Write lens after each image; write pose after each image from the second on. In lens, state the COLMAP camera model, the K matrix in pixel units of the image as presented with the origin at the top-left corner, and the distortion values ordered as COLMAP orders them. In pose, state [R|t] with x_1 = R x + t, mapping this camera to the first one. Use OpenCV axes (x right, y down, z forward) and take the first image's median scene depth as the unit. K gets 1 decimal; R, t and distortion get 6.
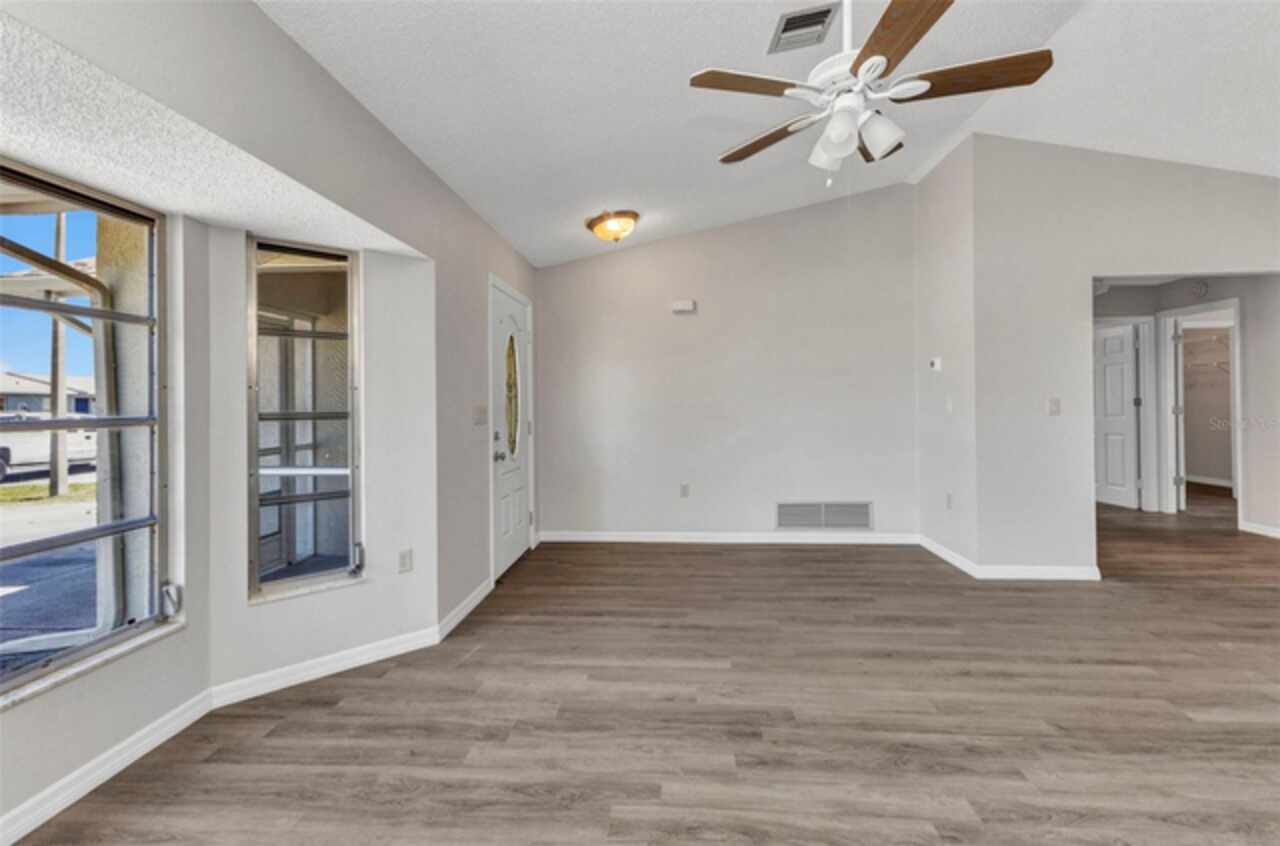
lens RADIAL K [[542.4, 0, 636.9], [0, 542.4, 400.4], [0, 0, 1]] dist [-0.002237, 0.000038]
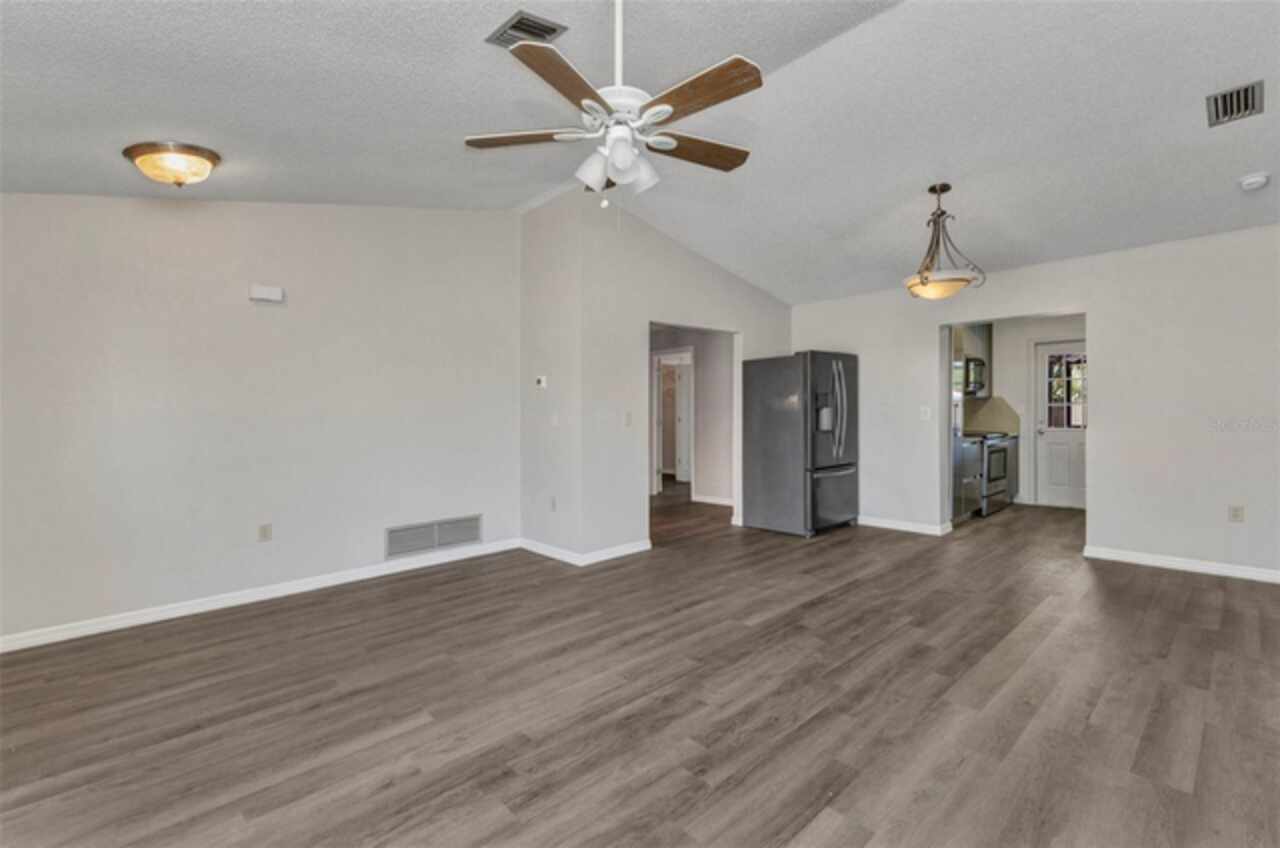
lens RADIAL K [[550.9, 0, 640.8], [0, 550.9, 412.9], [0, 0, 1]] dist [0.004892, 0.000223]
pose [[0.687065, -0.000626, 0.726595, -0.230815], [0.006109, 0.999969, -0.004915, 0.006095], [-0.726570, 0.007816, 0.687048, 0.135982]]
